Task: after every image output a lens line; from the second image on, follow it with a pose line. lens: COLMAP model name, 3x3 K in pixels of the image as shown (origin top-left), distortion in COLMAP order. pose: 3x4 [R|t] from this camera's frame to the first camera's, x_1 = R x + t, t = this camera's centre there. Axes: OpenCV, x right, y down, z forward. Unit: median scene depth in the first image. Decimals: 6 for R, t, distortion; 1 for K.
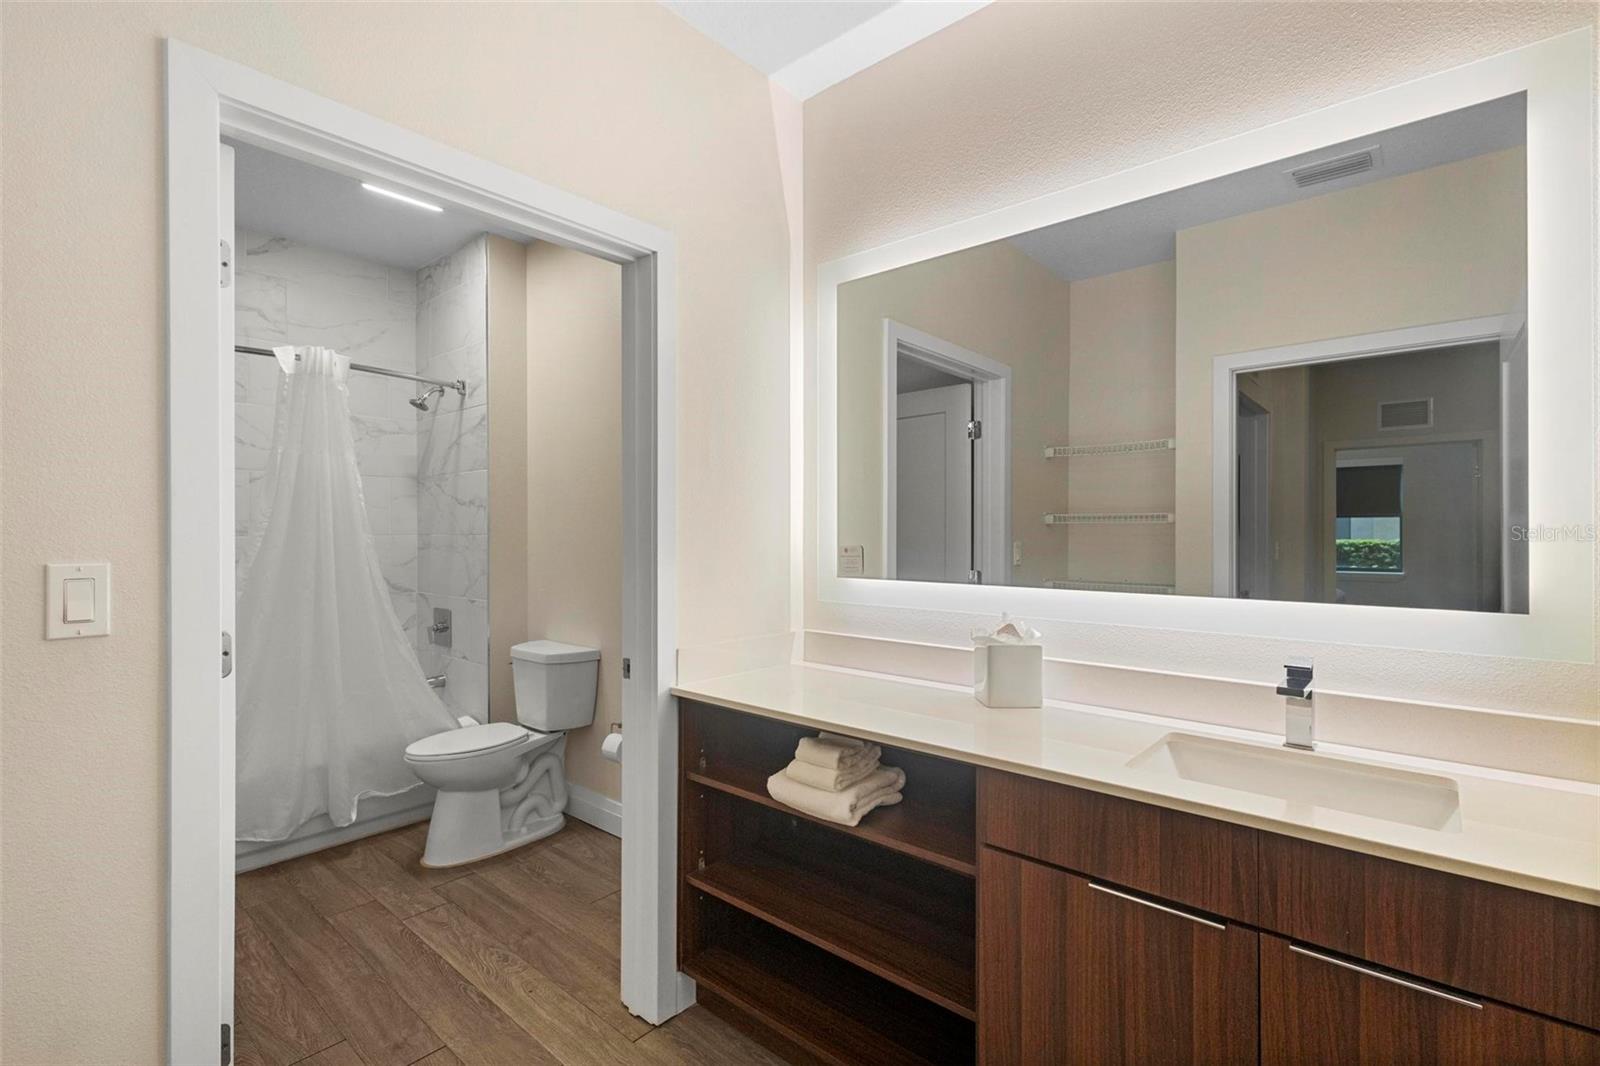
lens RADIAL K [[741.9, 0, 795.5], [0, 741.9, 539.3], [0, 0, 1]] dist [0.009373, -0.003665]
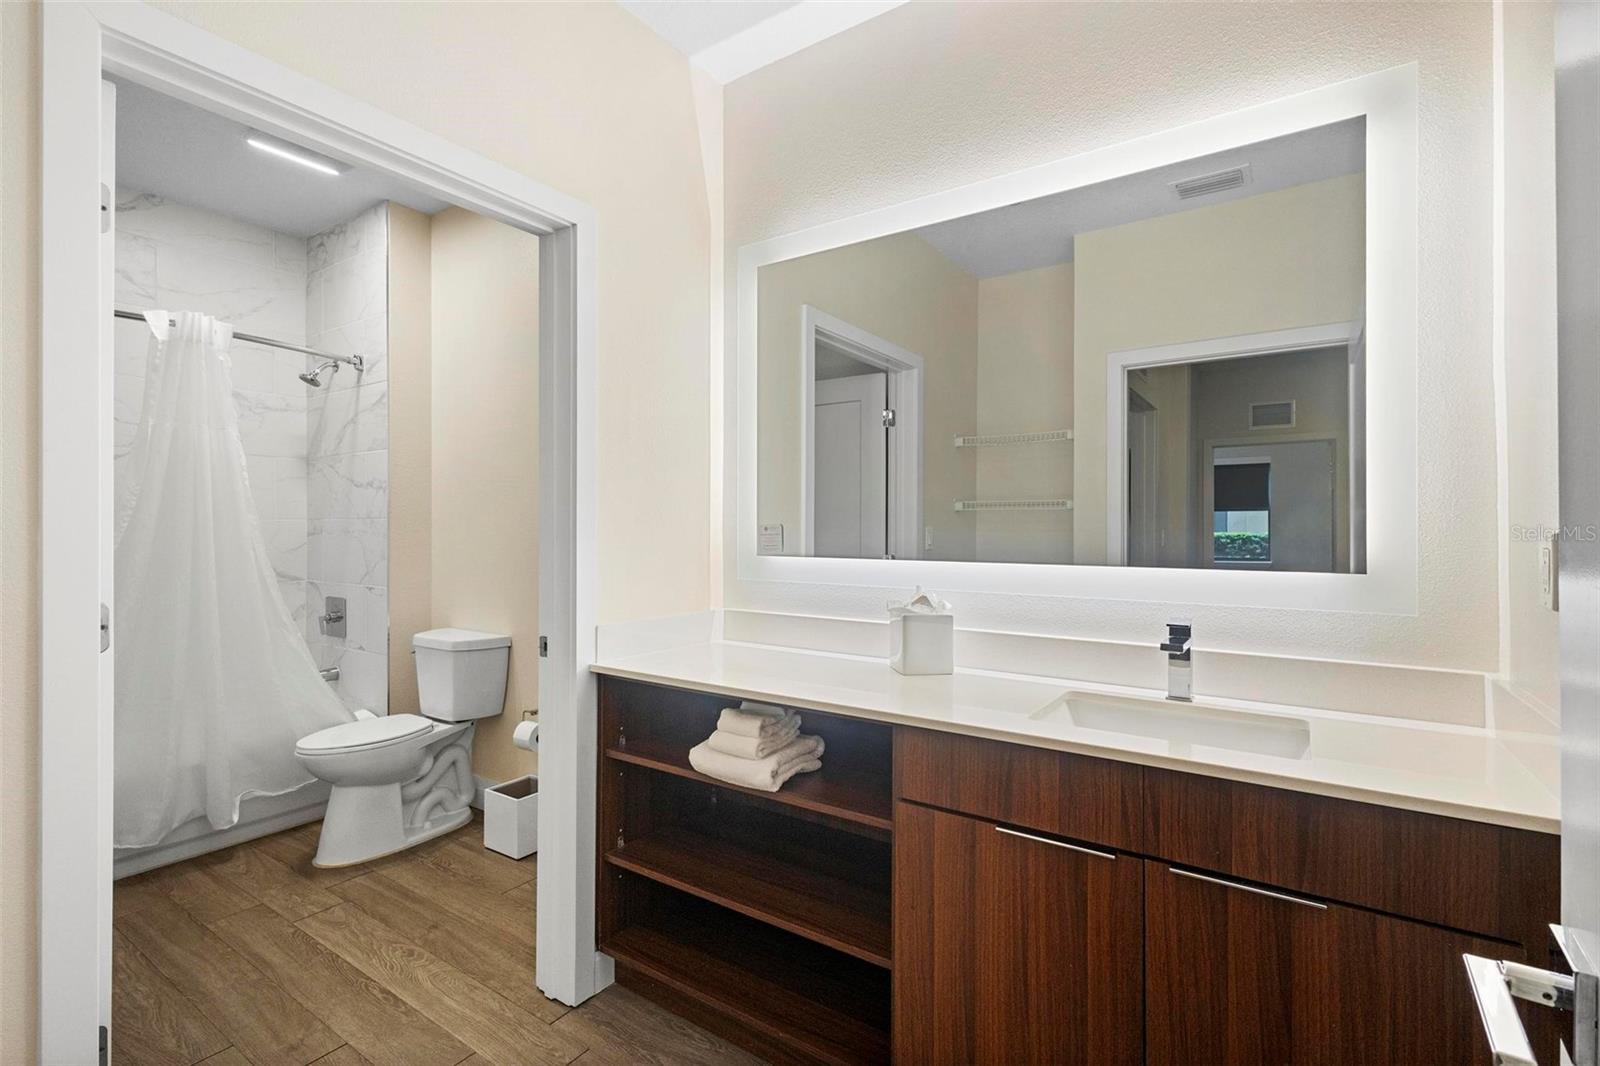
lens RADIAL K [[741.9, 0, 798.3], [0, 741.9, 529.3], [0, 0, 1]] dist [0.009373, -0.003665]
pose [[0.993051, 0.002516, 0.117657, -0.004700], [-0.002234, 0.999994, -0.002528, 0.011408], [-0.117663, 0.002247, 0.993051, -0.009386]]
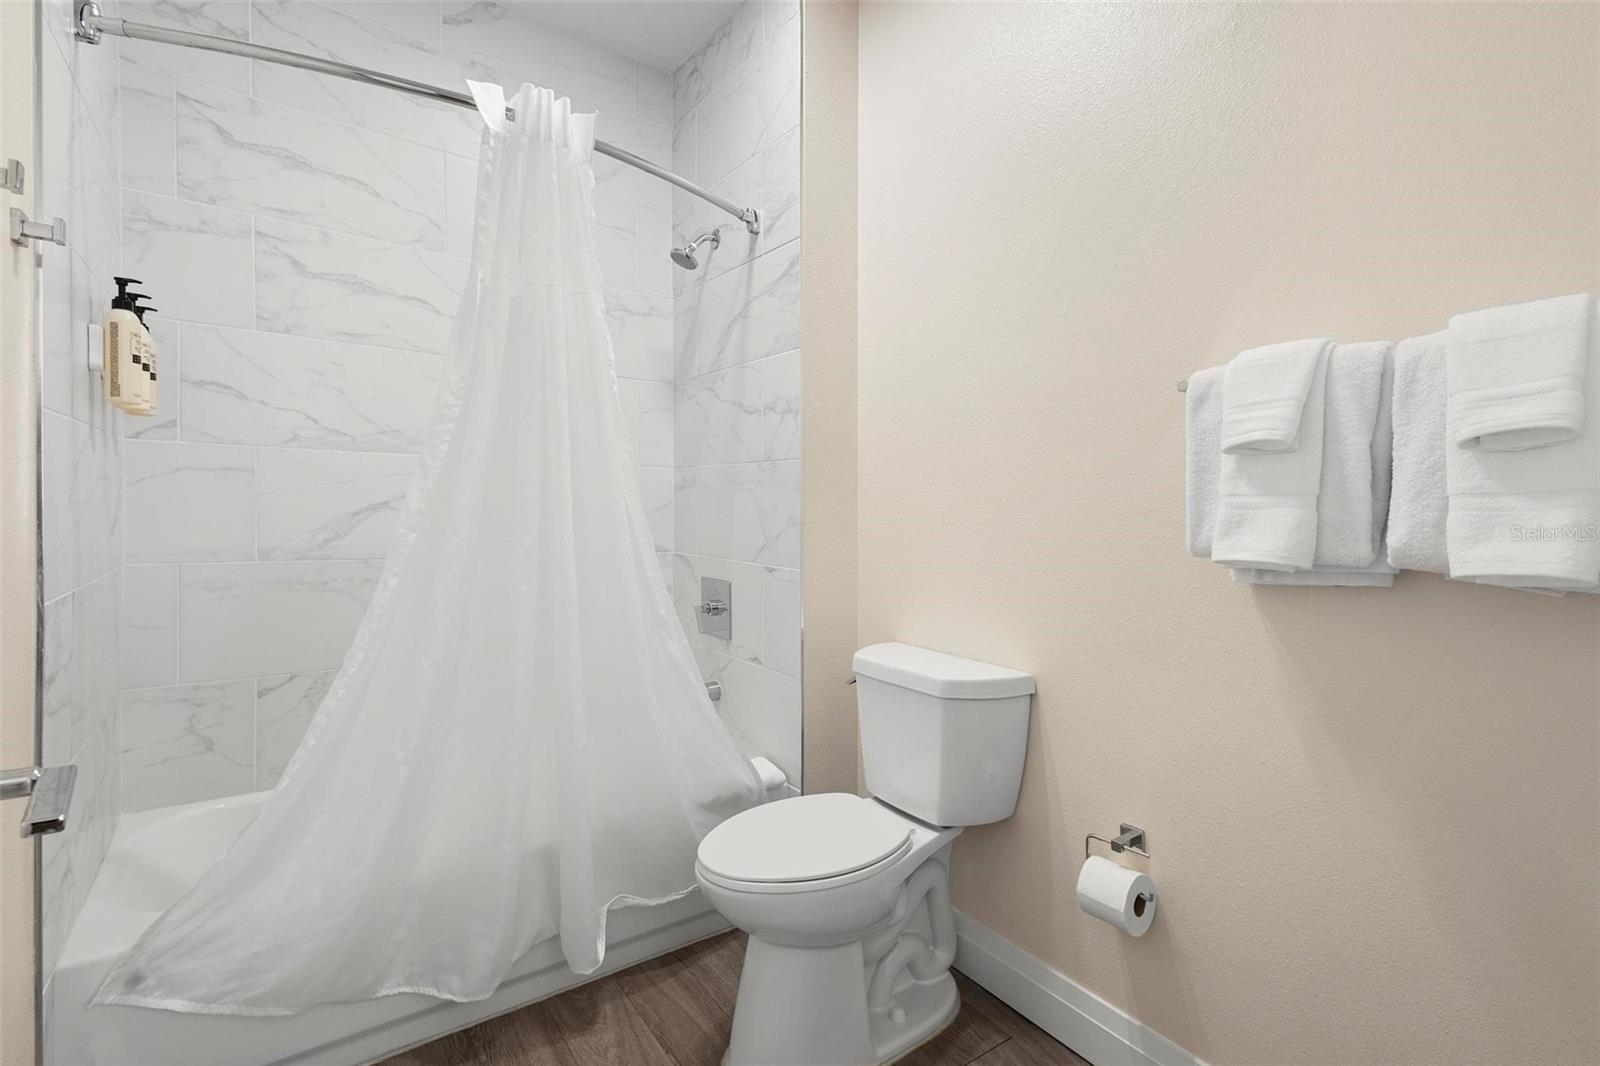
lens RADIAL K [[741.9, 0, 830.9], [0, 741.9, 569.4], [0, 0, 1]] dist [0.009373, -0.003665]
pose [[0.980254, 0.044786, -0.192605, -0.323428], [-0.030814, 0.996712, 0.074938, 0.043368], [0.195328, -0.067524, 0.978411, 0.498635]]
